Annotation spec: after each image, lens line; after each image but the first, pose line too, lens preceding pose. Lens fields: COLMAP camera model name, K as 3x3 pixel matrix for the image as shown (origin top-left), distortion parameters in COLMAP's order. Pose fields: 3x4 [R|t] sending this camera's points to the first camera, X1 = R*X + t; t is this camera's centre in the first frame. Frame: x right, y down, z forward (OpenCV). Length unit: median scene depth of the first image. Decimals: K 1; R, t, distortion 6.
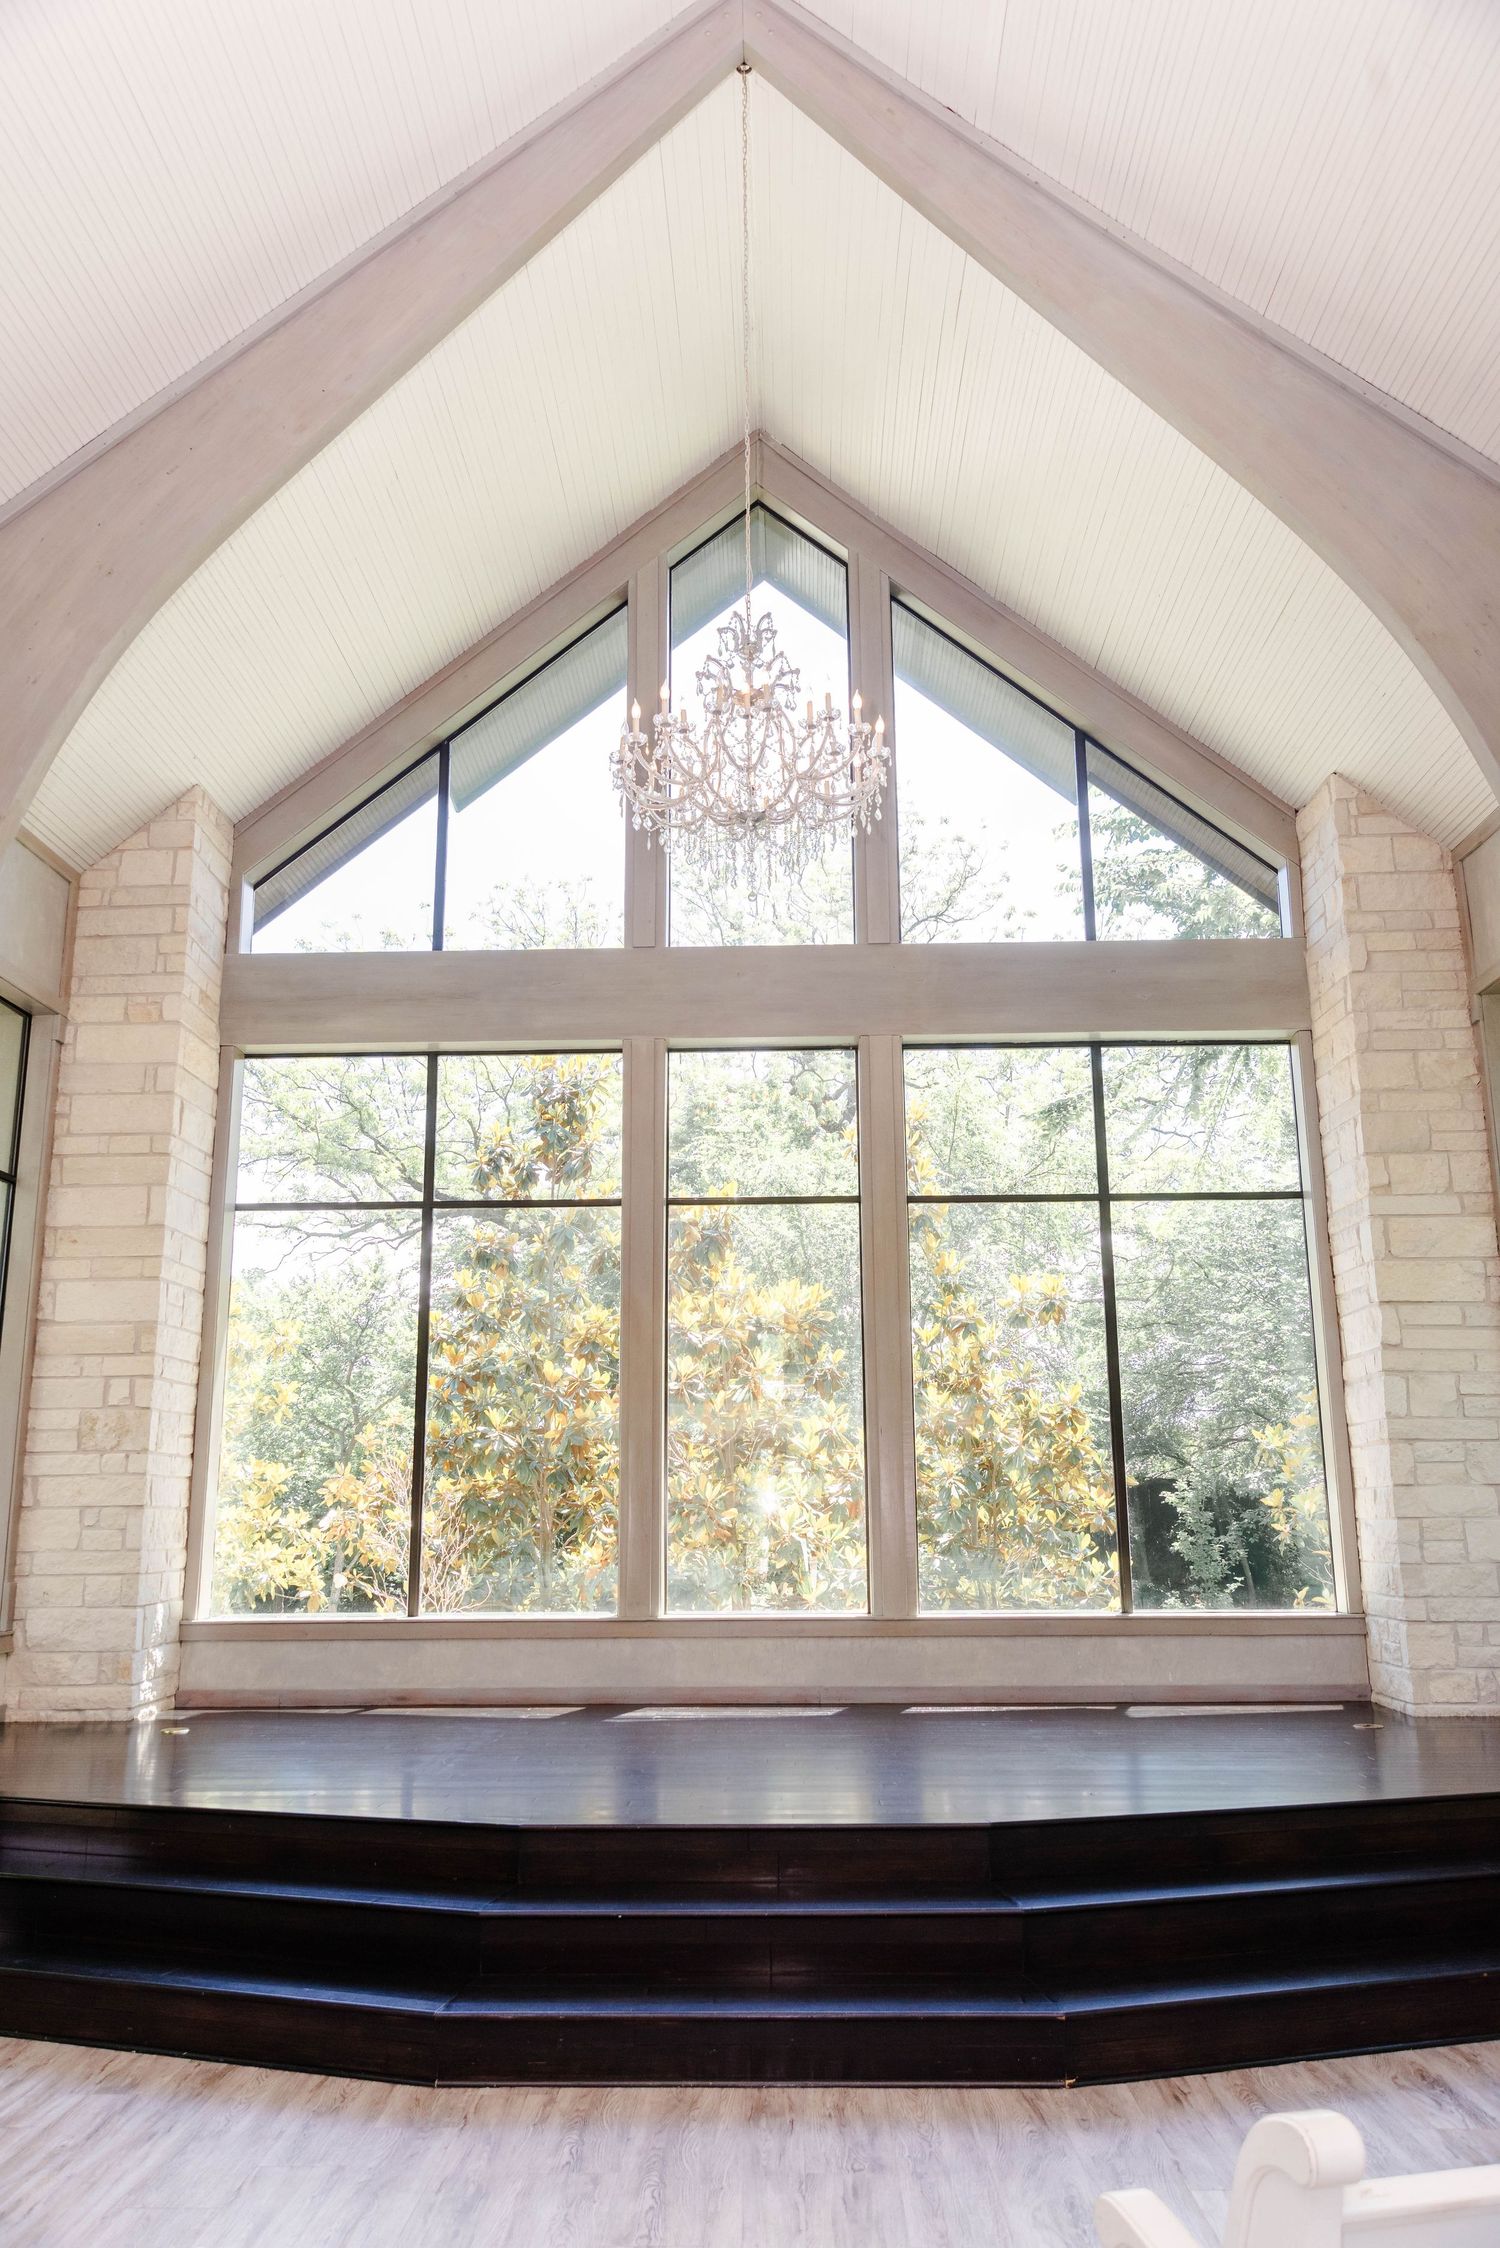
lens RADIAL K [[1732.6, 0, 740.8], [0, 1732.6, 1096.6], [0, 0, 1]] dist [0.019800, -0.000638]
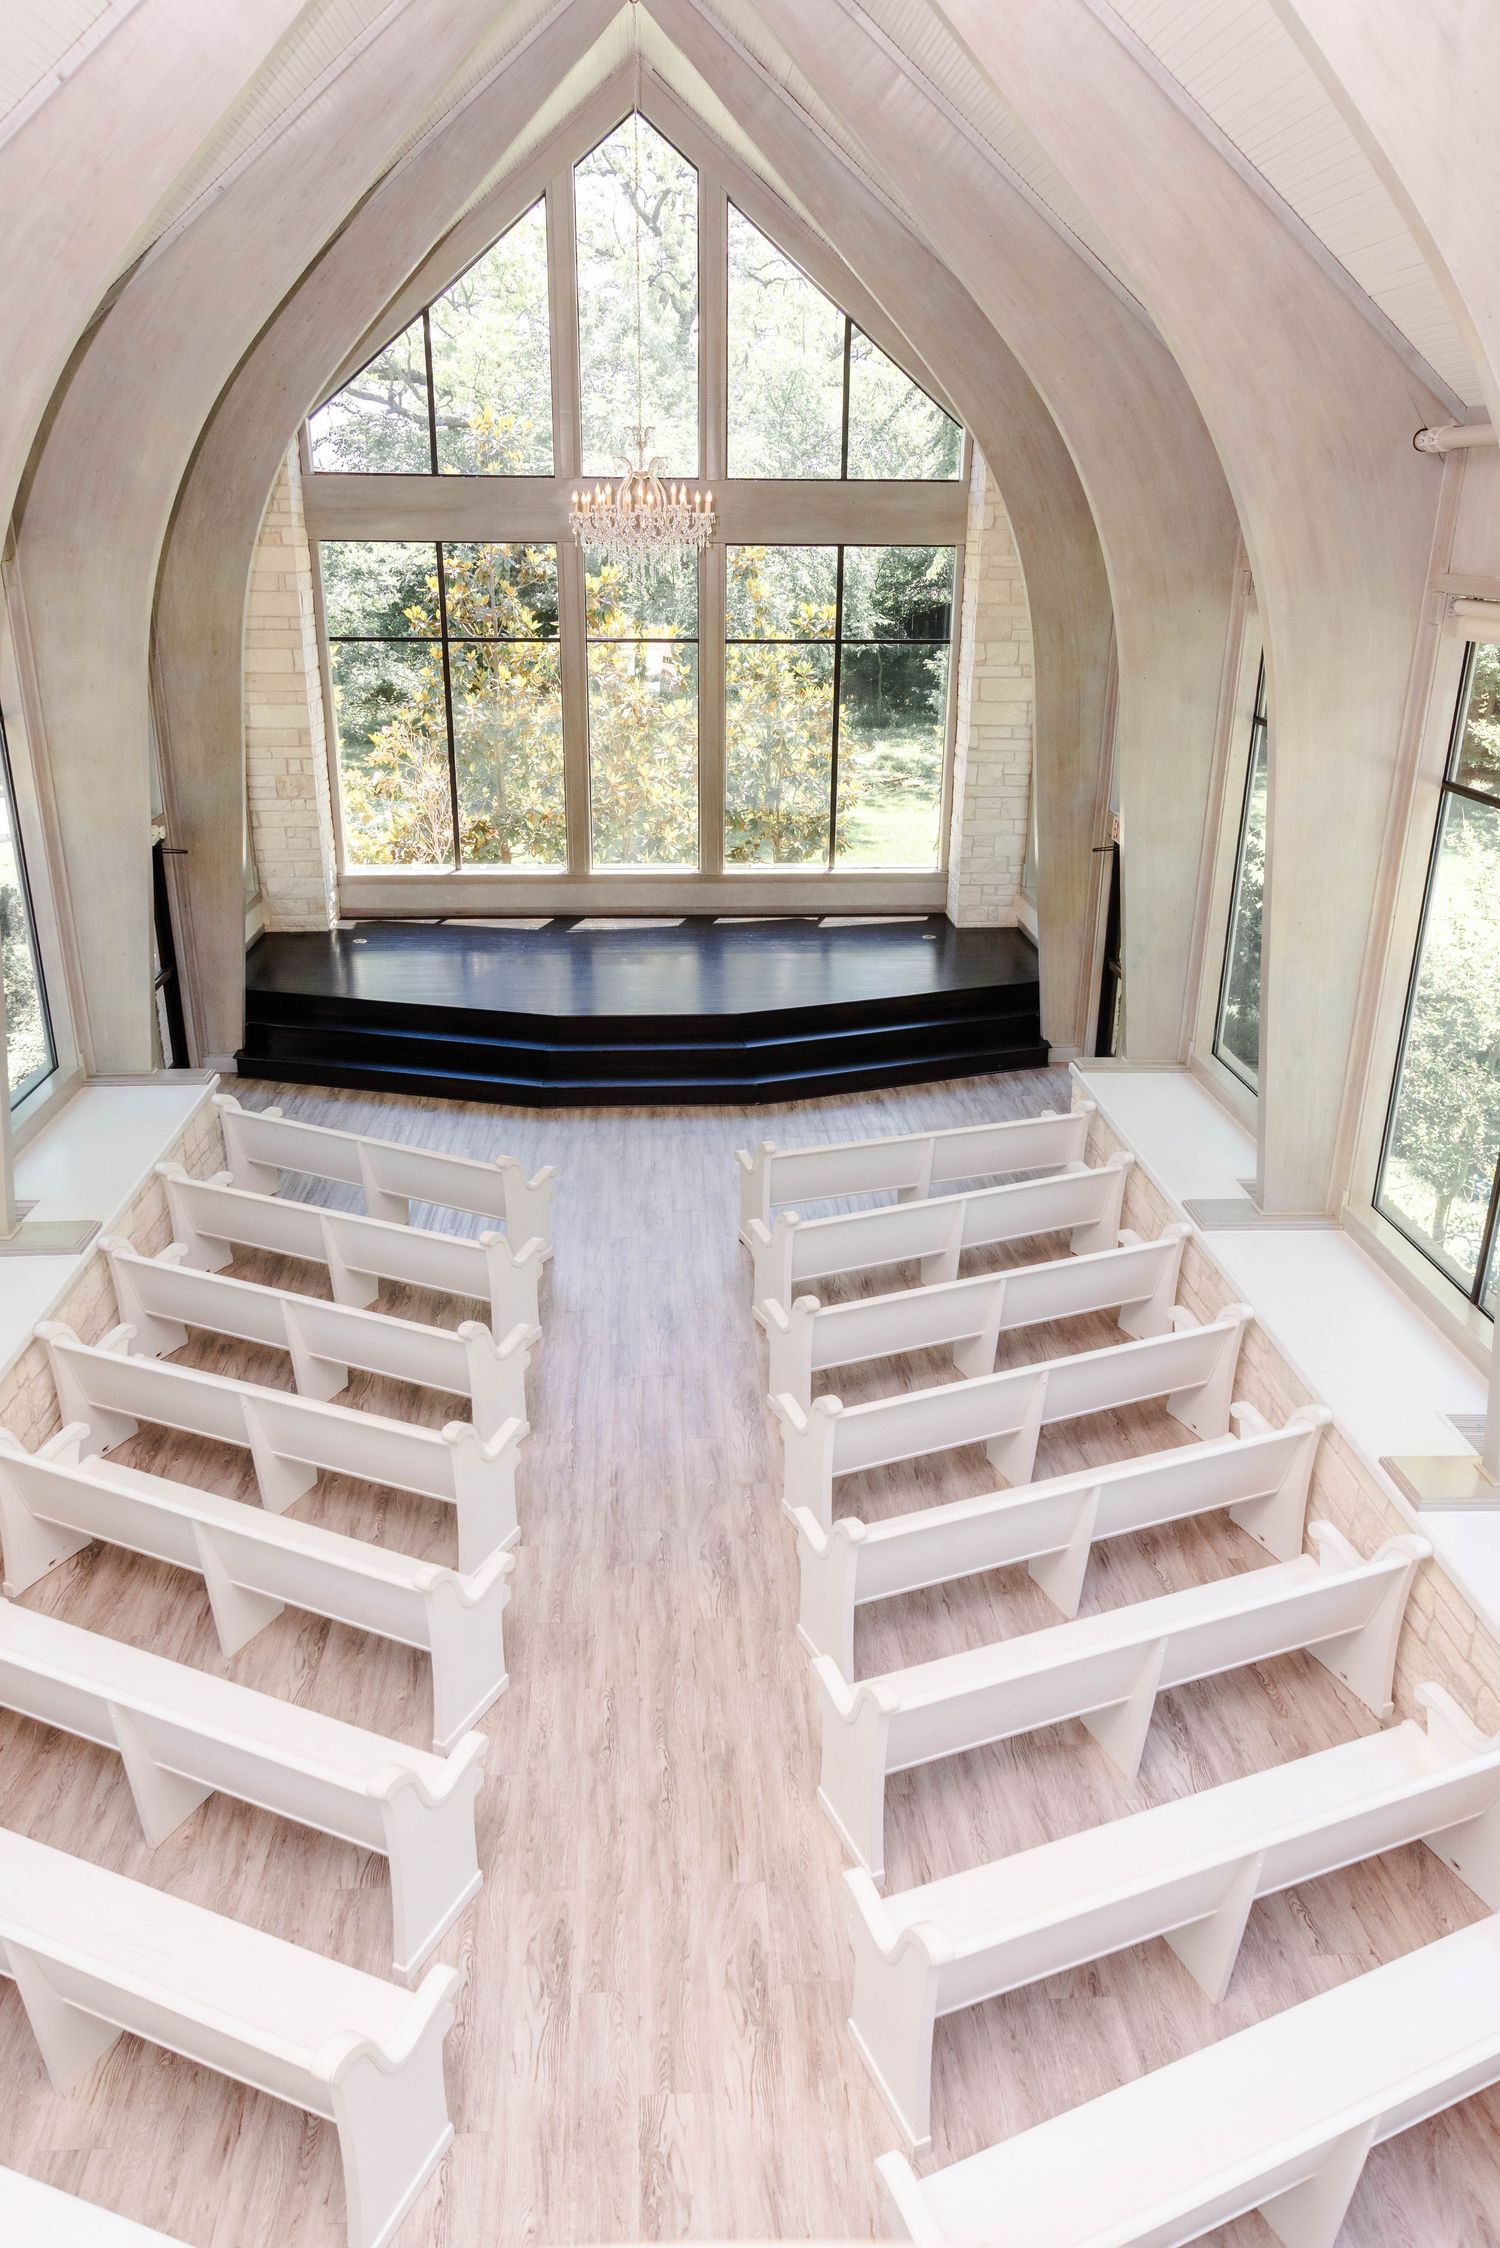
lens RADIAL K [[1489.4, 0, 800.0], [0, 1489.4, 1118.0], [0, 0, 1]] dist [0.018603, -0.000615]
pose [[0.991890, -0.016721, 0.125998, -0.029464], [-0.055796, 0.833404, 0.549841, -0.398996], [-0.114201, -0.552411, 0.825712, -0.548042]]
